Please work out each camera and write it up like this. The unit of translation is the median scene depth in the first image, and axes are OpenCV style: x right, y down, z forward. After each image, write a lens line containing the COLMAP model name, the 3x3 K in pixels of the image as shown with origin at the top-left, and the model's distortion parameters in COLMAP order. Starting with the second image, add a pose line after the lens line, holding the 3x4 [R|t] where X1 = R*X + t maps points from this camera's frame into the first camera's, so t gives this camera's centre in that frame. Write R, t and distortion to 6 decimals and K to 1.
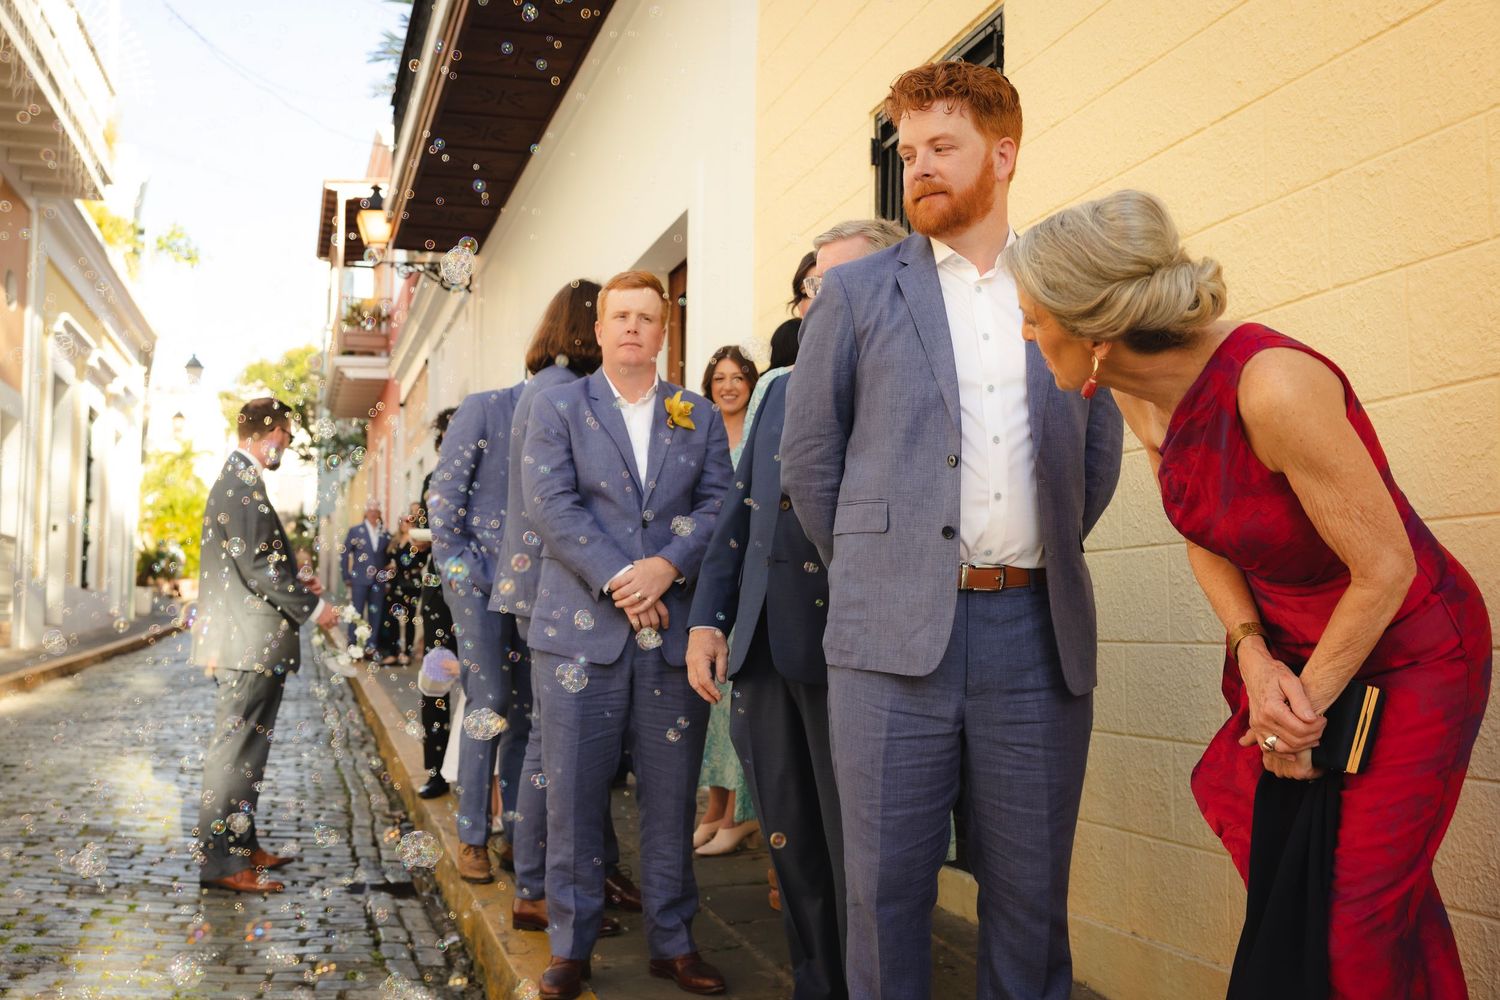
lens RADIAL K [[1591.4, 0, 750.6], [0, 1591.4, 506.9], [0, 0, 1]] dist [0.007751, 0.041840]
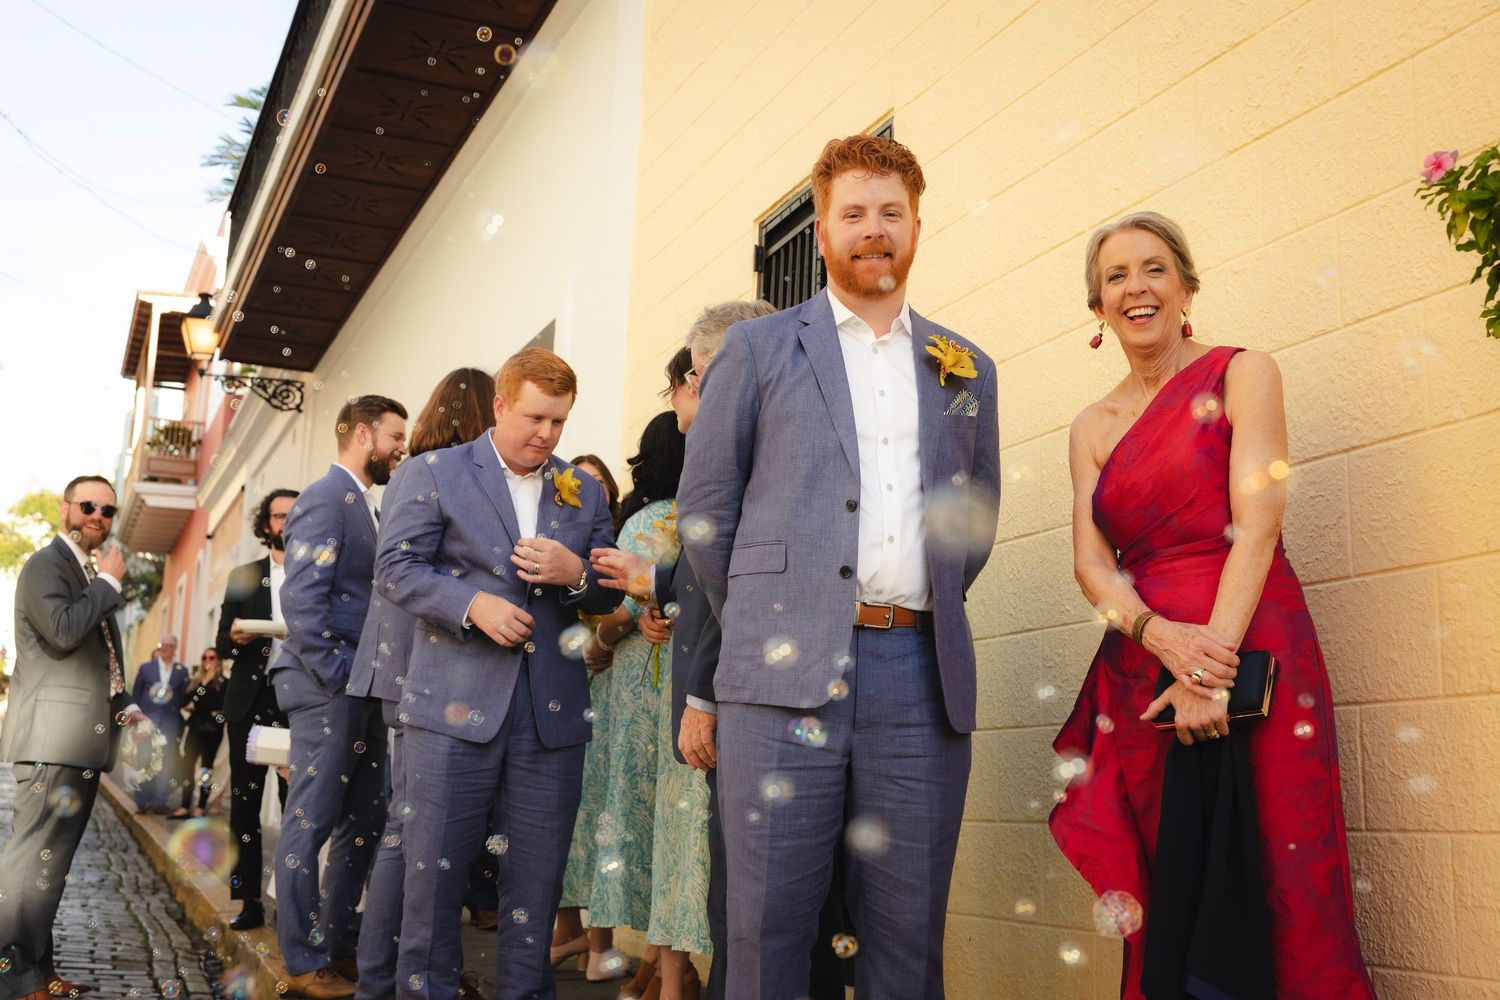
lens RADIAL K [[1723.0, 0, 750.5], [0, 1723.0, 498.5], [0, 0, 1]] dist [0.030050, 0.021269]
pose [[0.994528, 0.047744, 0.092919, -0.029882], [-0.037684, 0.993528, -0.107157, 0.063105], [-0.097434, 0.103069, 0.989891, -0.083233]]
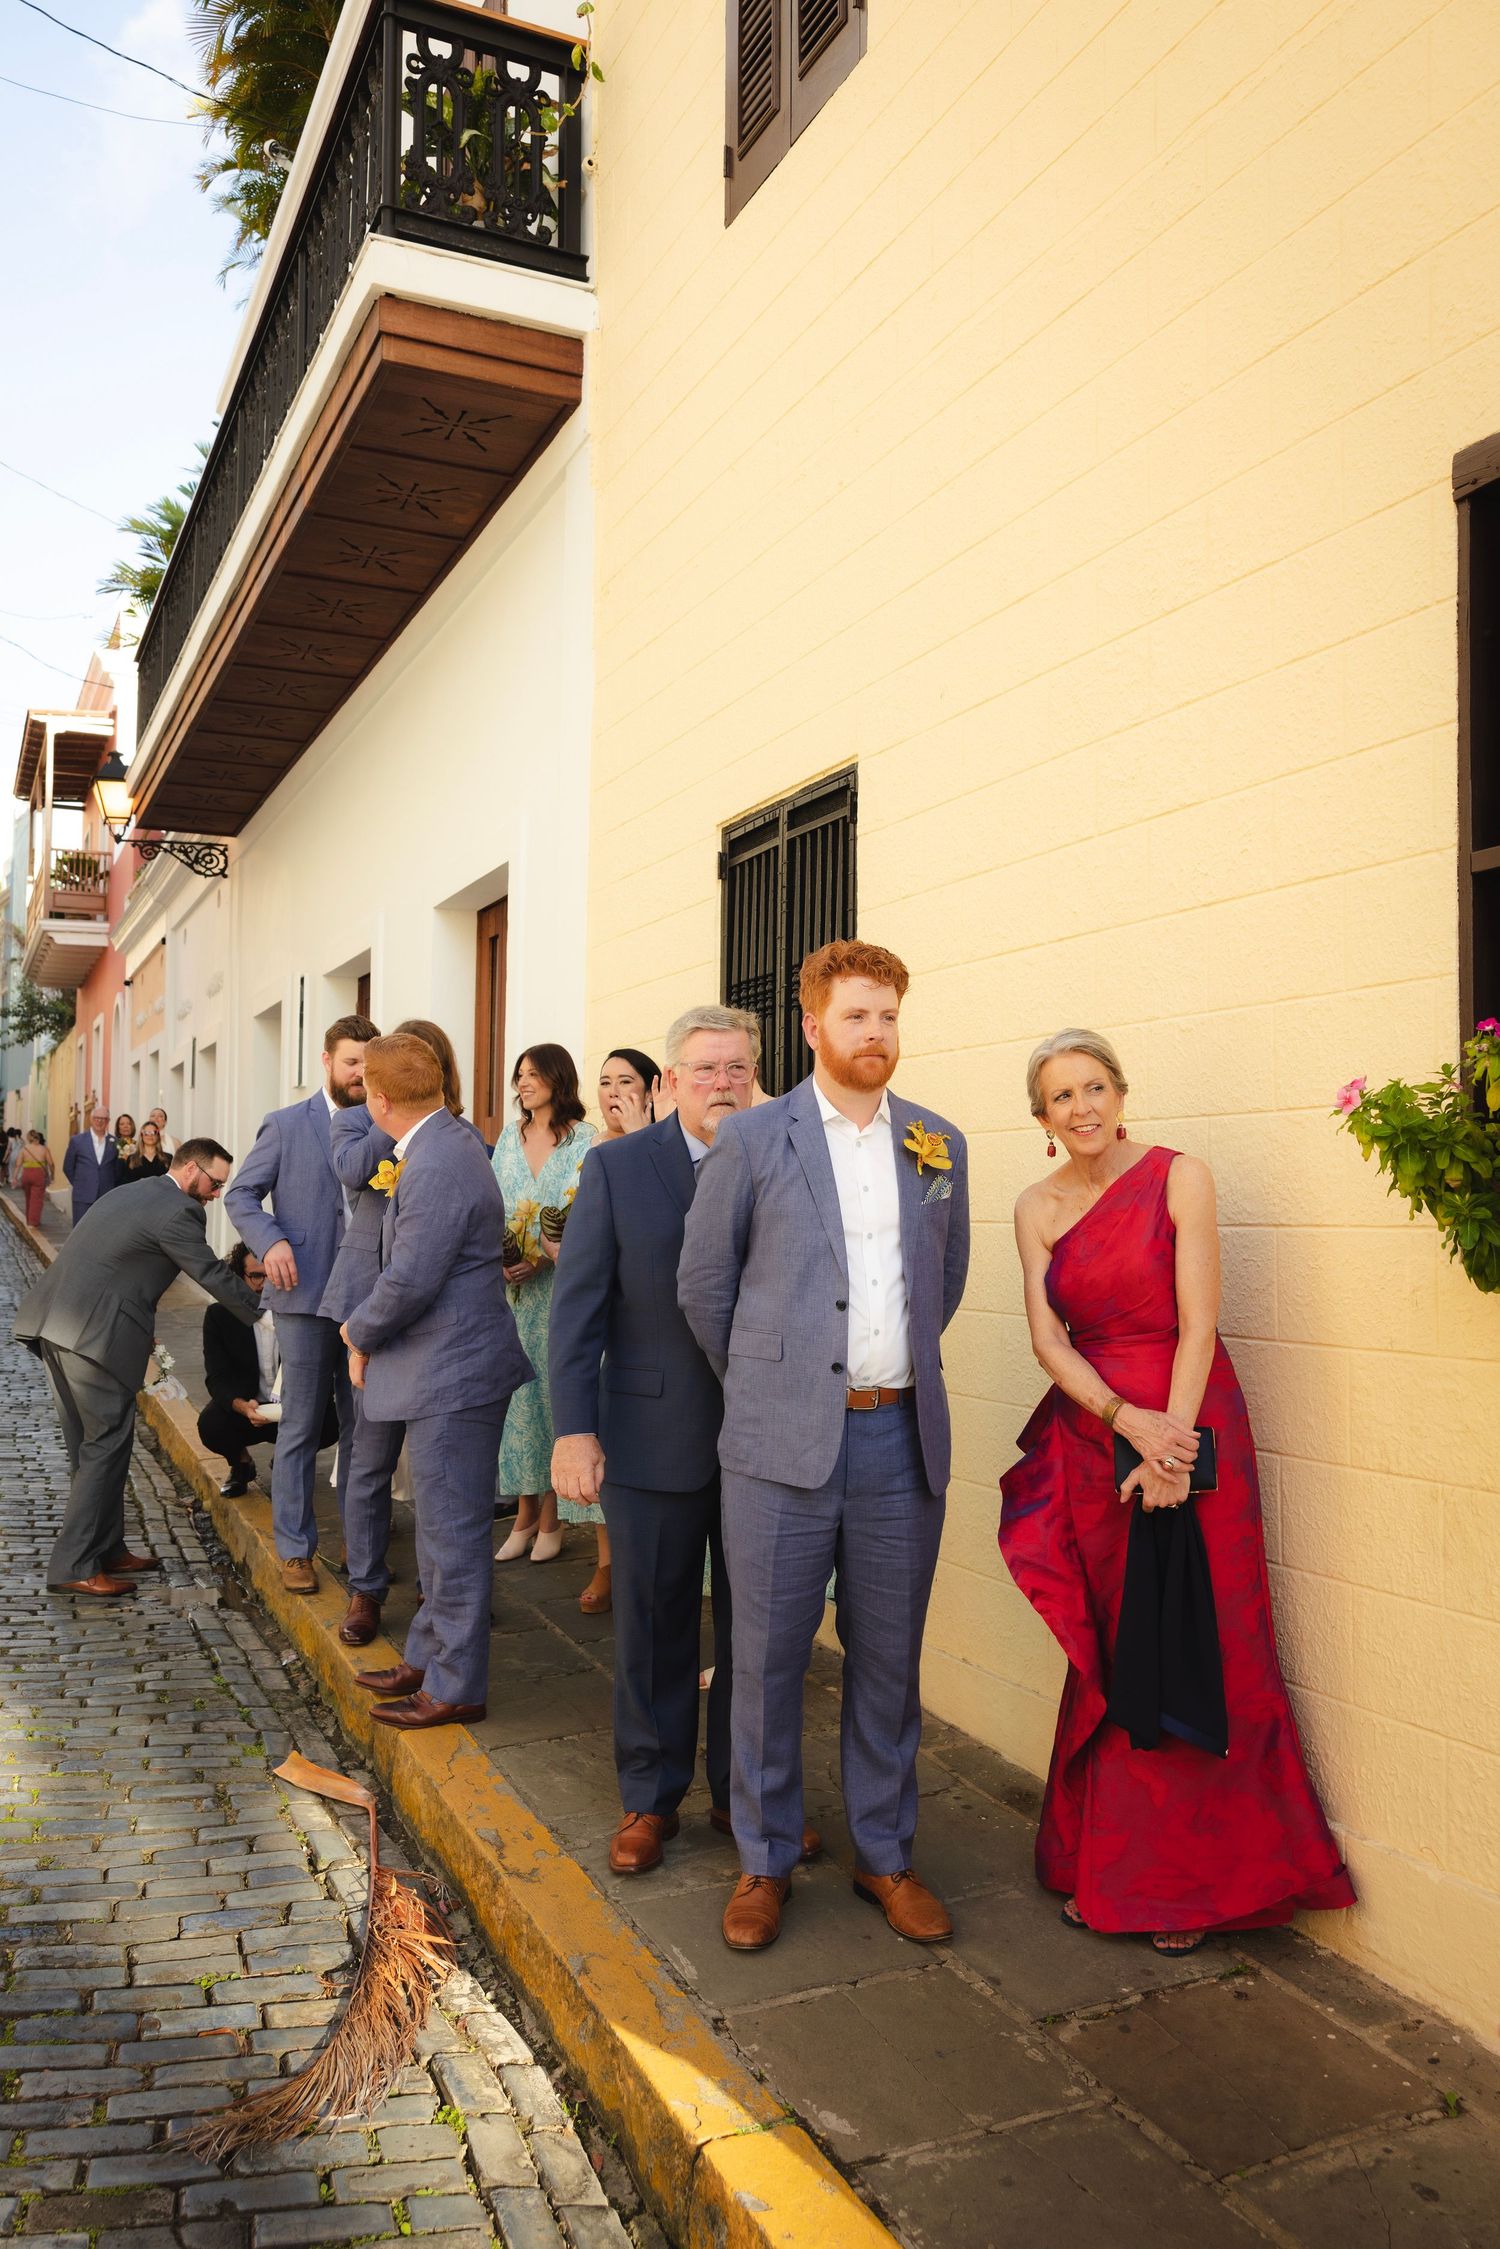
lens RADIAL K [[1794.1, 0, 808.0], [0, 1794.1, 1124.1], [0, 0, 1]] dist [0.000188, -0.005698]
pose [[0.986675, 0.012762, 0.162203, -0.076220], [-0.017140, 0.999525, 0.025626, -0.133253], [-0.161799, -0.028064, 0.986425, -0.203263]]
